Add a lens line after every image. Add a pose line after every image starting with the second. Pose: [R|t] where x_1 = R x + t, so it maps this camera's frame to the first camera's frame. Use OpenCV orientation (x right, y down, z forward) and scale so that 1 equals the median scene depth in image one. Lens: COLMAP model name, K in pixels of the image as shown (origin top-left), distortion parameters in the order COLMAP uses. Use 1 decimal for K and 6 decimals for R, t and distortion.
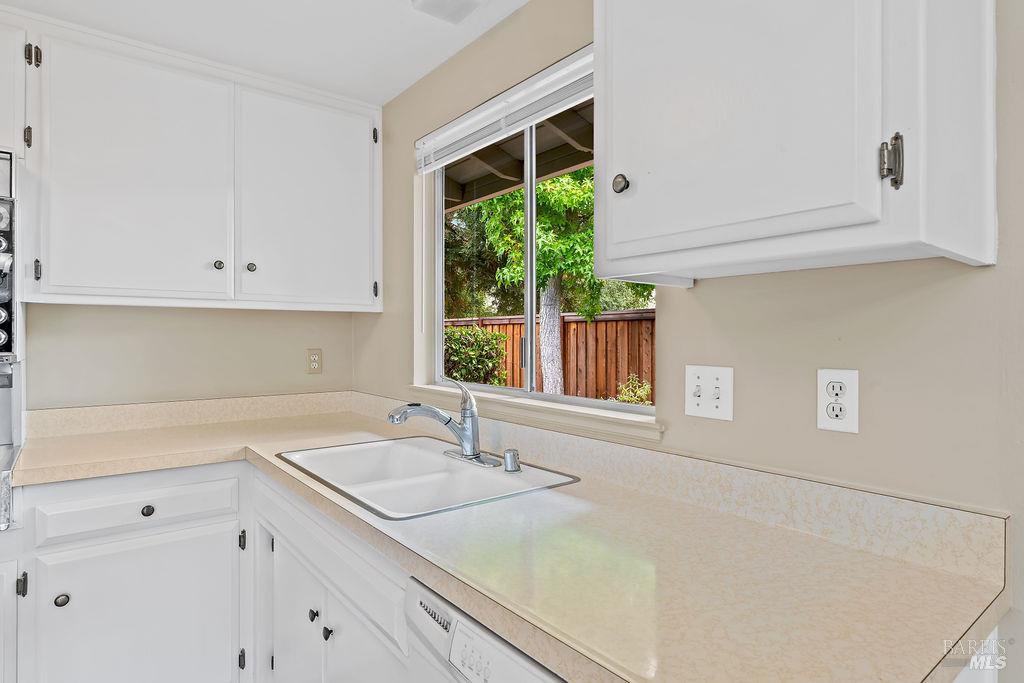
lens RADIAL K [[563.1, 0, 511.3], [0, 563.1, 336.1], [0, 0, 1]] dist [-0.001856, -0.000559]
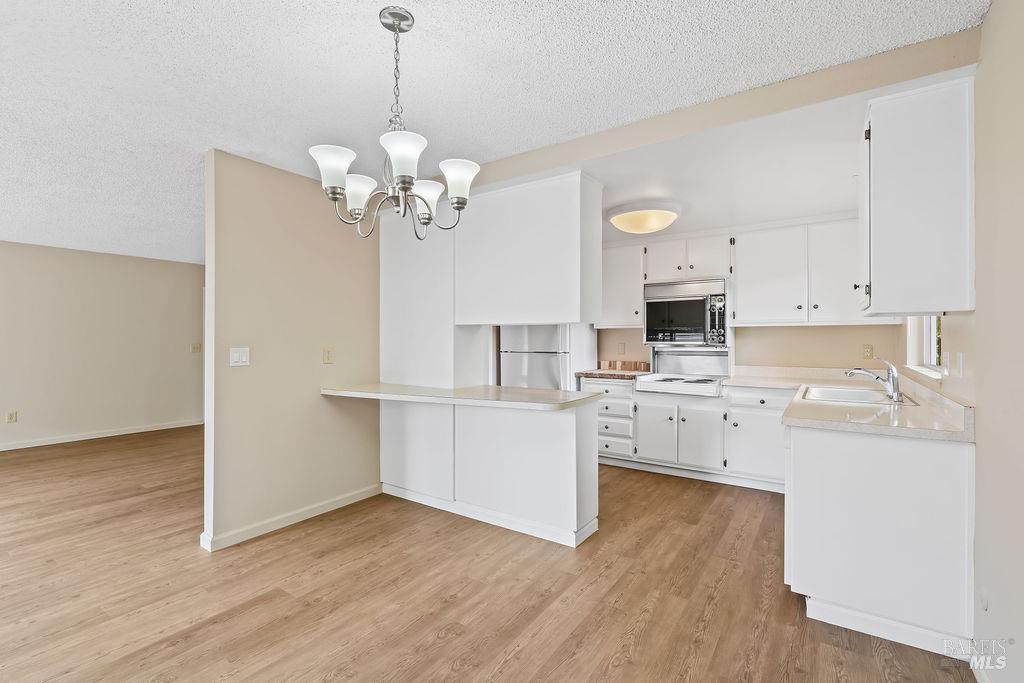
lens RADIAL K [[460.5, 0, 513.9], [0, 460.5, 340.7], [0, 0, 1]] dist [-0.003507, 0.000050]
pose [[0.295203, 0.002228, -0.955432, 1.067145], [0.004504, 0.999983, 0.003723, -0.002048], [0.955424, -0.005403, 0.295187, -0.768912]]
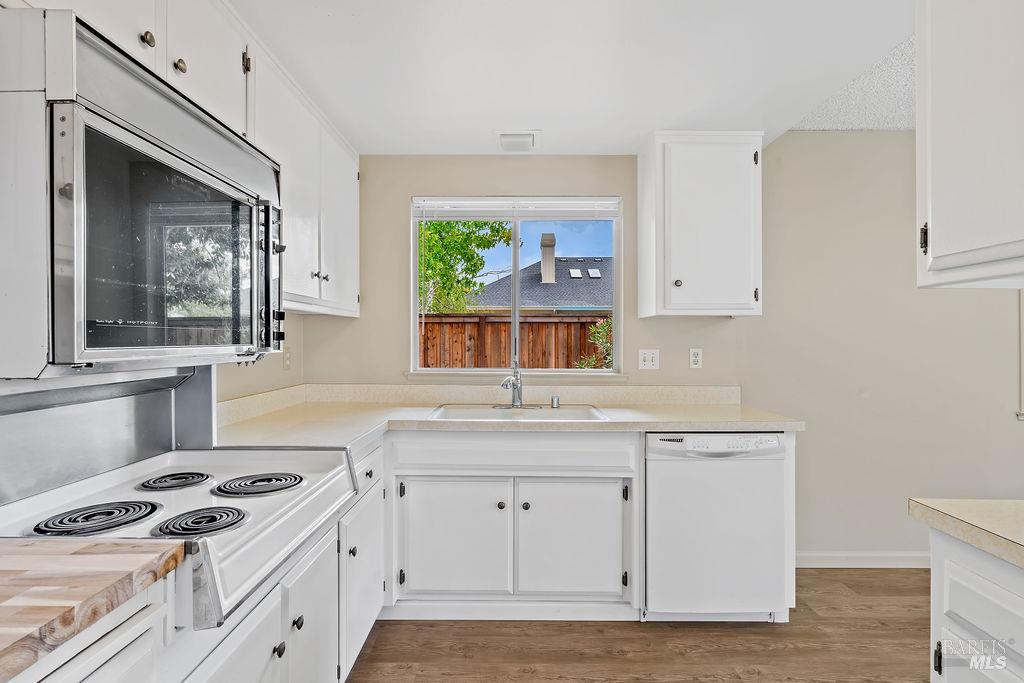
lens RADIAL K [[507.9, 0, 514.1], [0, 507.9, 336.7], [0, 0, 1]] dist [-0.000956, 0.002869]
pose [[0.622281, 0.003268, 0.782787, -1.250521], [-0.002666, 0.999994, -0.002055, 0.002835], [-0.782790, -0.000808, 0.622286, 0.035318]]
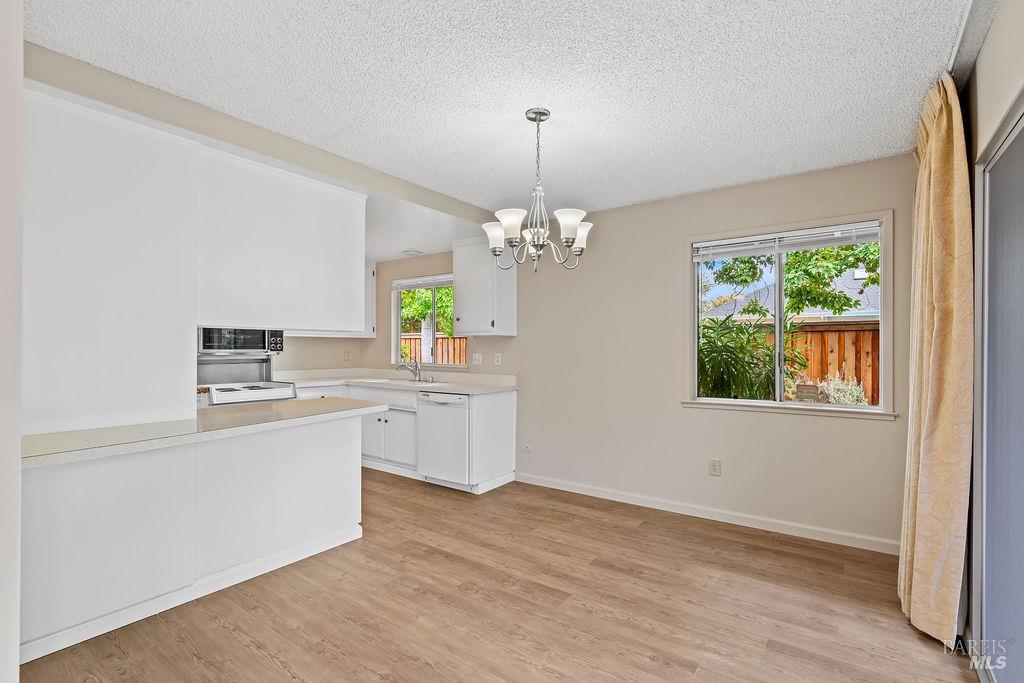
lens RADIAL K [[475.2, 0, 514.8], [0, 475.2, 347.2], [0, 0, 1]] dist [-0.000658, 0.000360]
pose [[0.962103, 0.003222, 0.272667, -0.289397], [-0.003522, 0.999994, 0.000610, -0.001282], [-0.272663, -0.001547, 0.962108, -1.960130]]
